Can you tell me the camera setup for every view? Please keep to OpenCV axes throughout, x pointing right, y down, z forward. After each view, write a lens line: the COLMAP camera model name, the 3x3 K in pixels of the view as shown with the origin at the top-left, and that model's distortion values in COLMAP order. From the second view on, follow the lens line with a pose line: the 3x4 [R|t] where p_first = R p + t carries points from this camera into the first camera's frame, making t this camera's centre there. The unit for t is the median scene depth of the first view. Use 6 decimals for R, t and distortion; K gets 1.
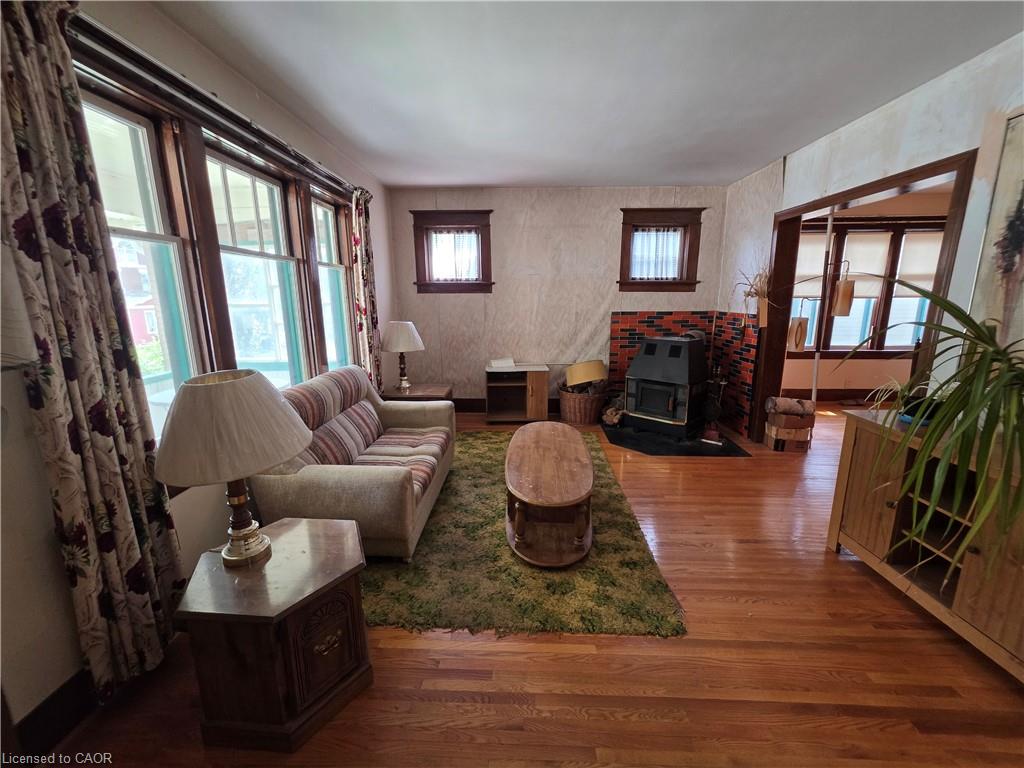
lens RADIAL K [[410.8, 0, 510.3], [0, 410.8, 381.8], [0, 0, 1]] dist [0.001498, -0.000032]
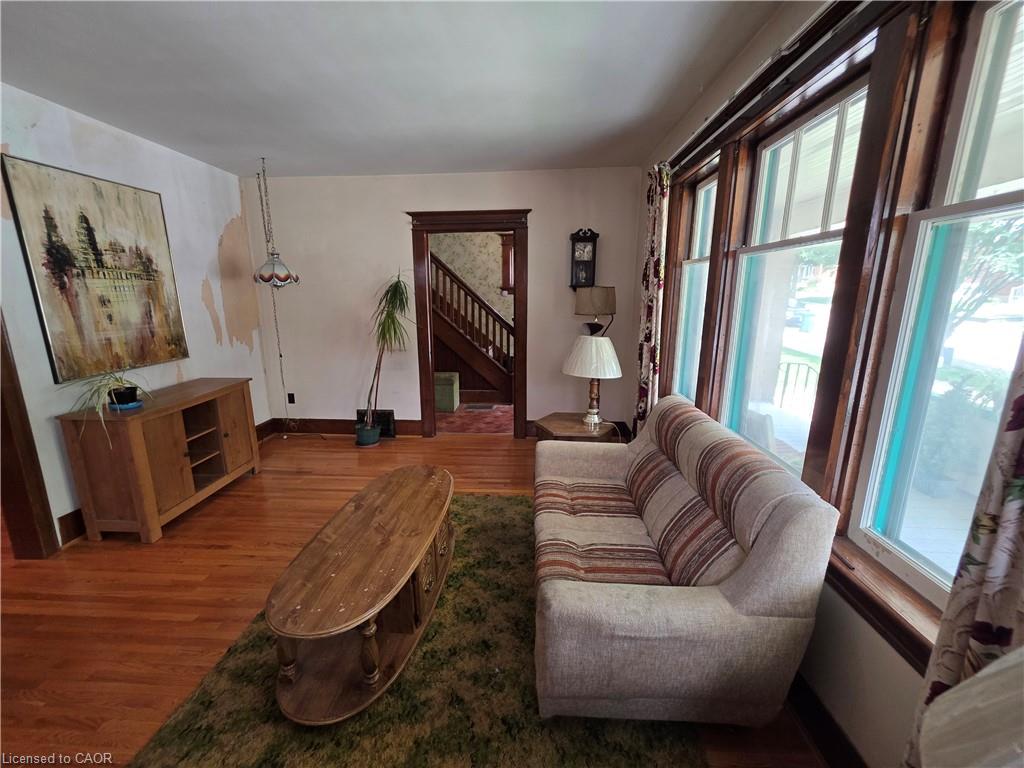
lens RADIAL K [[410.8, 0, 511.0], [0, 410.8, 379.0], [0, 0, 1]] dist [0.001498, -0.000032]
pose [[-0.999729, 0.004593, 0.022824, -0.115191], [0.013377, 0.915693, 0.401656, -0.265146], [-0.019055, 0.401853, -0.915506, 1.185047]]
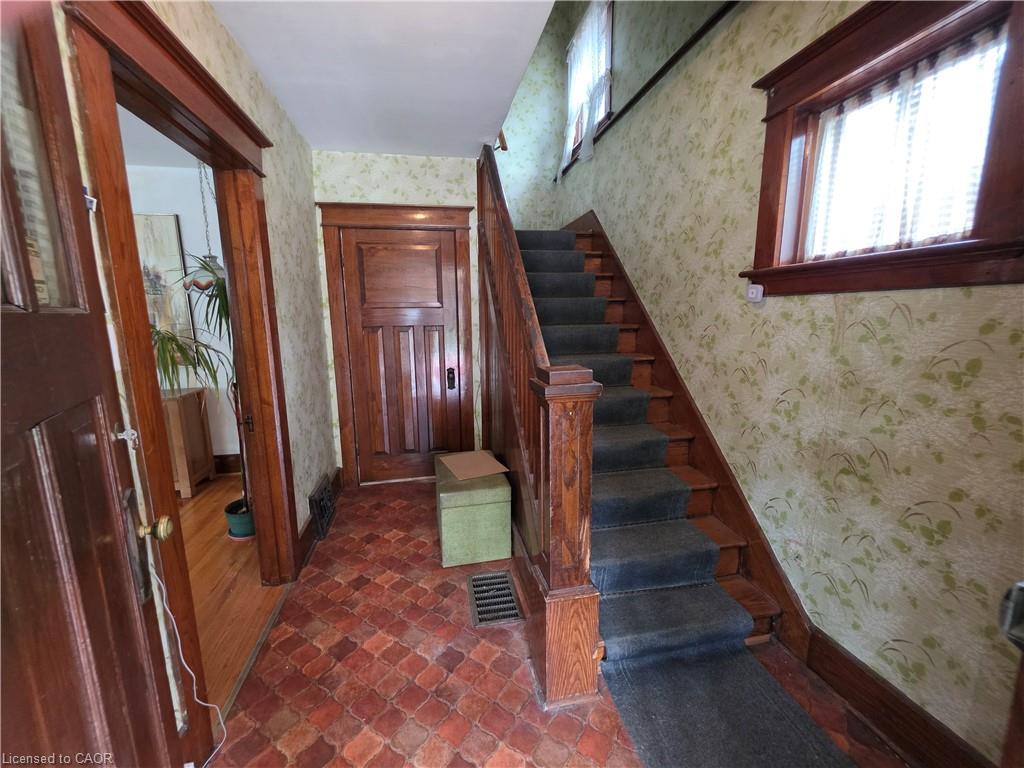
lens RADIAL K [[410.8, 0, 510.4], [0, 410.8, 379.9], [0, 0, 1]] dist [0.001498, -0.000032]
pose [[-0.232111, -0.147554, 0.961432, -0.484261], [0.211589, 0.957098, 0.197971, 0.045540], [-0.949397, 0.249380, -0.190932, -0.172712]]
